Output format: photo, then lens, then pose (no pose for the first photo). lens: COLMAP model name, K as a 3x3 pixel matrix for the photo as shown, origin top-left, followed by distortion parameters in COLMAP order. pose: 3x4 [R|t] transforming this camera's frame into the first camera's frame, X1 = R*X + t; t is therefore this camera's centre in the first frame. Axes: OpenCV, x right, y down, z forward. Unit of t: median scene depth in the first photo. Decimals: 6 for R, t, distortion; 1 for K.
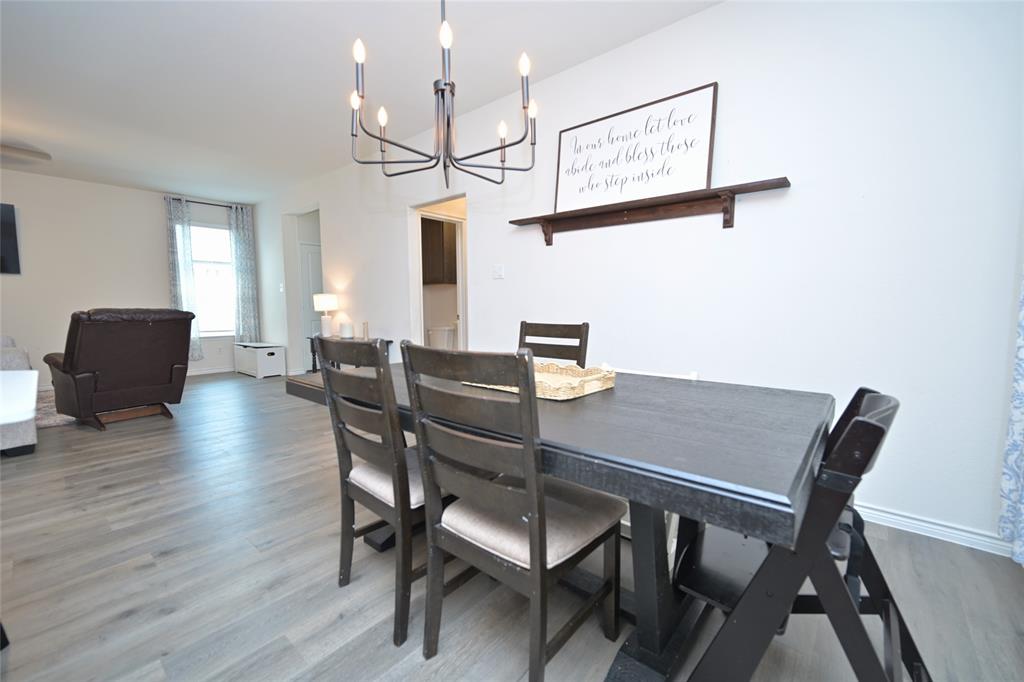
lens RADIAL K [[422.6, 0, 512.5], [0, 422.6, 340.5], [0, 0, 1]] dist [-0.001091, 0.000117]
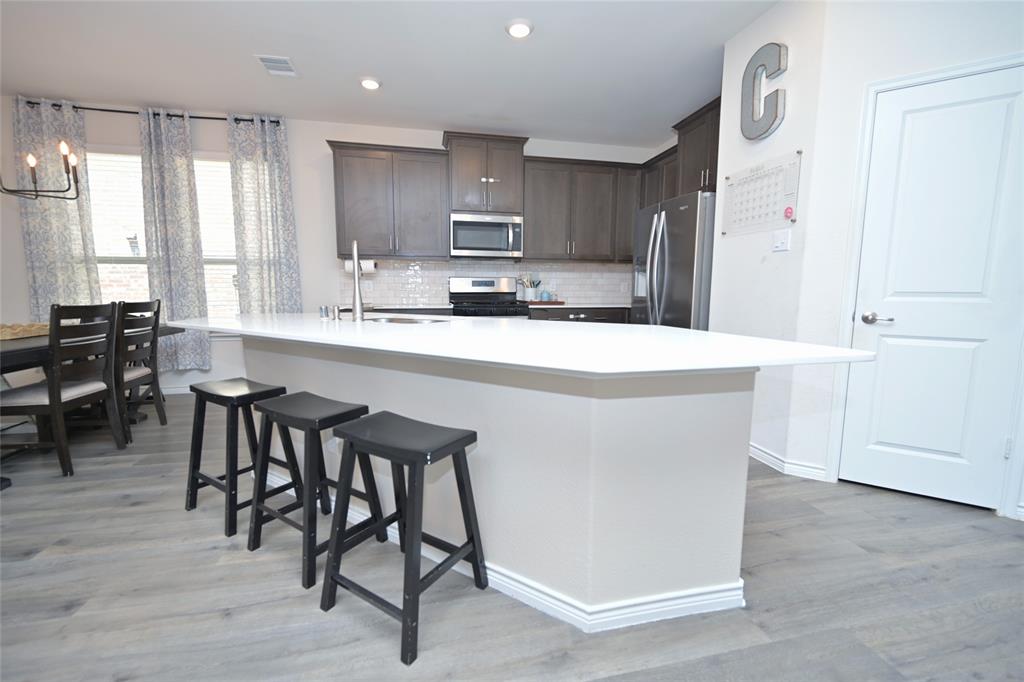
lens RADIAL K [[422.6, 0, 511.9], [0, 422.6, 339.3], [0, 0, 1]] dist [-0.001091, 0.000117]
pose [[-0.798163, -0.068382, 0.598548, -1.567977], [0.054132, 0.981378, 0.184304, -0.049804], [-0.600005, 0.179505, -0.779597, 0.717230]]
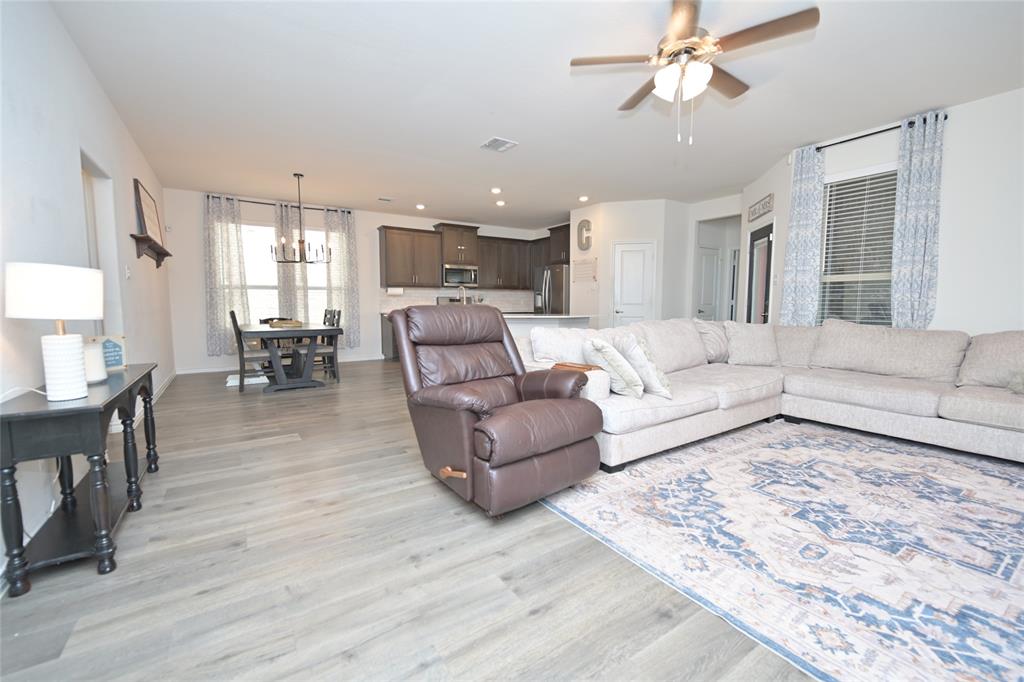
lens RADIAL K [[422.6, 0, 512.6], [0, 422.6, 340.4], [0, 0, 1]] dist [-0.001091, 0.000117]
pose [[-0.961158, -0.017722, 0.275430, -1.736559], [0.030255, 0.985157, 0.168968, -0.196734], [-0.274337, 0.170738, -0.946355, 2.436372]]
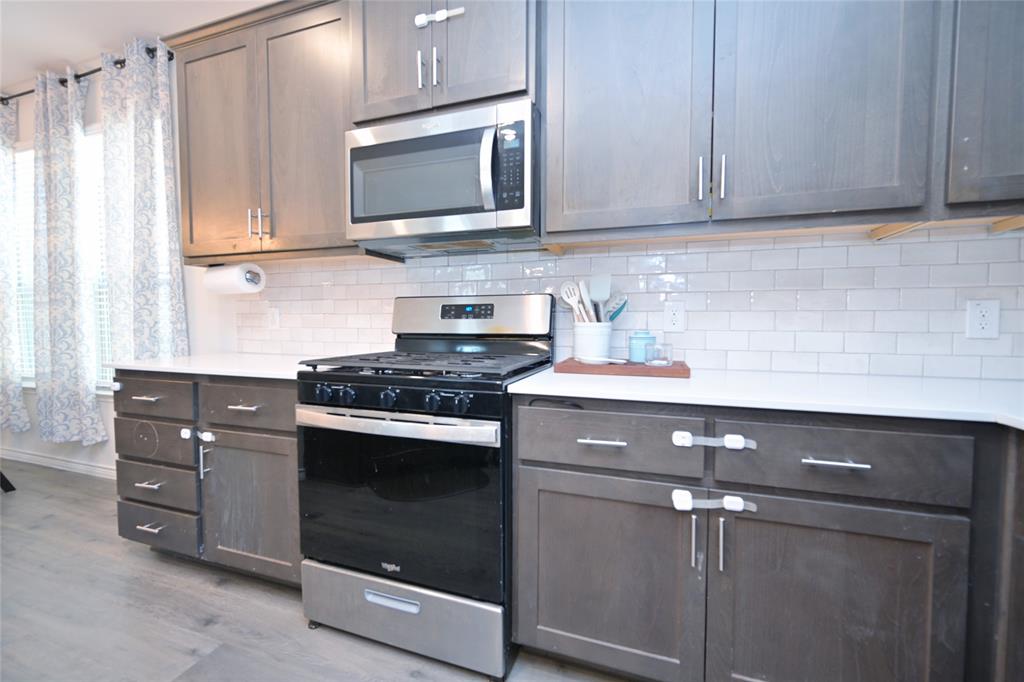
lens RADIAL K [[422.6, 0, 515.5], [0, 422.6, 342.1], [0, 0, 1]] dist [-0.001091, 0.000117]
pose [[-0.366293, -0.036401, 0.929787, -1.056630], [0.081404, 0.994150, 0.070990, 0.050324], [-0.926932, 0.101692, -0.361187, -0.480994]]
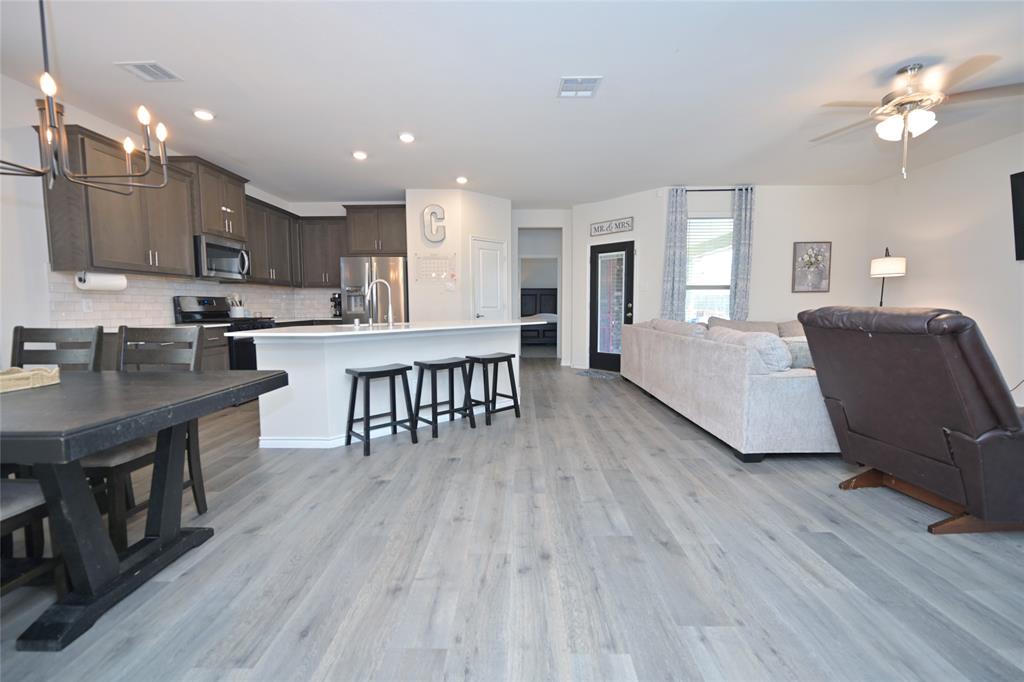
lens RADIAL K [[422.6, 0, 511.4], [0, 422.6, 340.6], [0, 0, 1]] dist [-0.001091, 0.000117]
pose [[-0.770616, 0.062174, -0.634260, -0.213813], [-0.045809, 0.987252, 0.152433, -0.137148], [0.635652, 0.146522, -0.757943, 1.621005]]
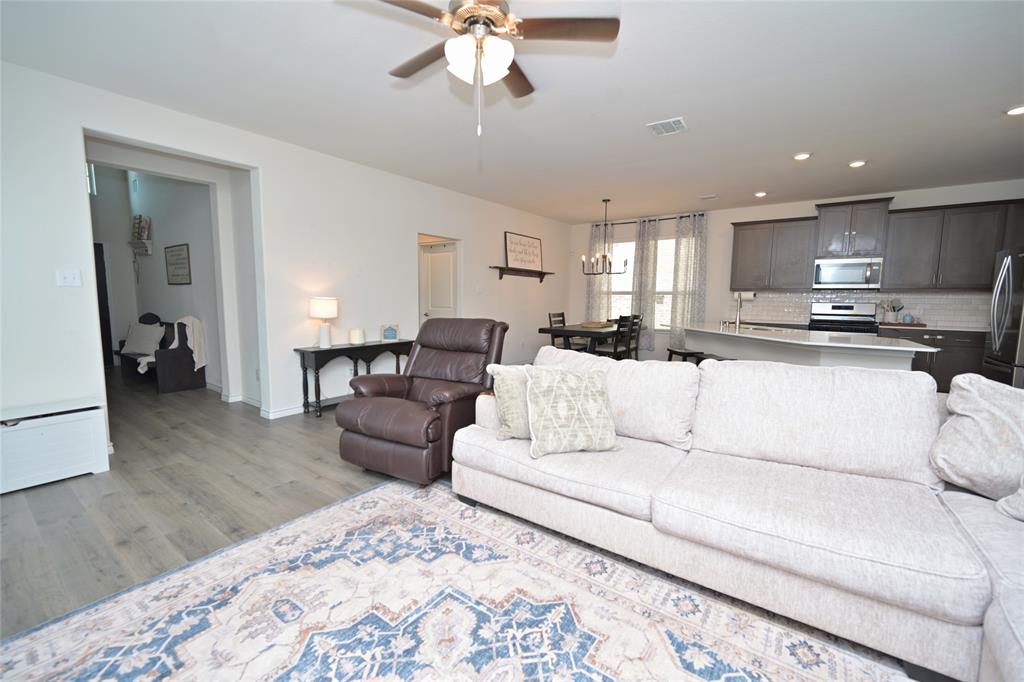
lens RADIAL K [[422.6, 0, 511.5], [0, 422.6, 342.3], [0, 0, 1]] dist [-0.001091, 0.000117]
pose [[-0.073049, -0.102725, 0.992024, -2.637959], [0.077463, 0.991092, 0.108332, -0.167658], [-0.994315, 0.084759, -0.064441, 1.379247]]
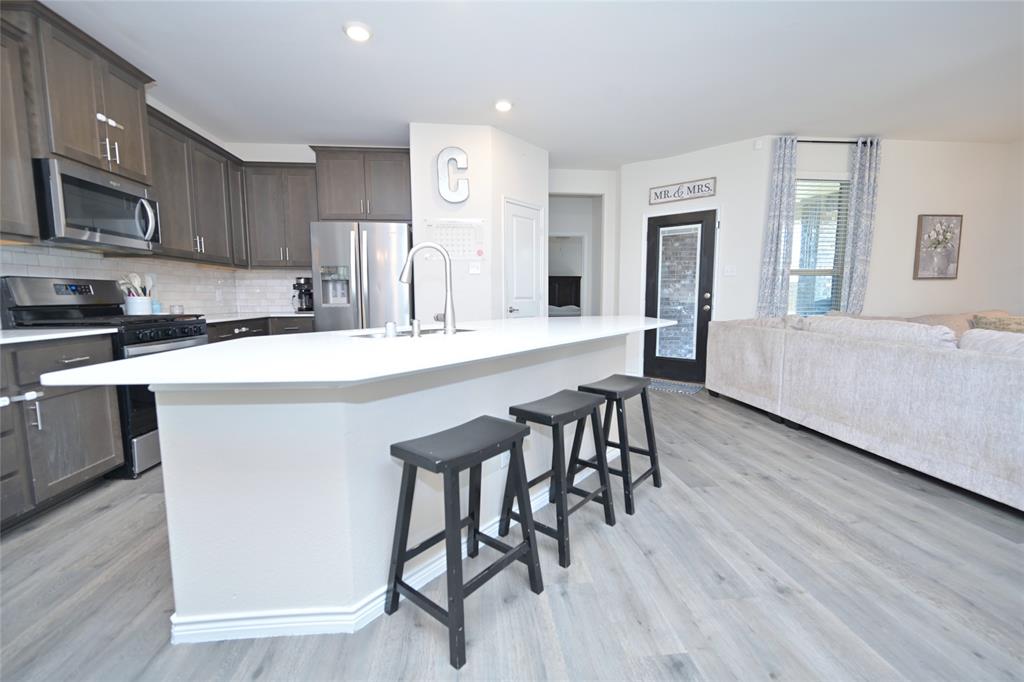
lens RADIAL K [[422.6, 0, 511.4], [0, 422.6, 341.1], [0, 0, 1]] dist [-0.001091, 0.000117]
pose [[-0.693202, 0.084536, -0.715769, -0.361384], [-0.054516, 0.984103, 0.169025, -0.065819], [0.718679, 0.156190, -0.677574, 0.828023]]
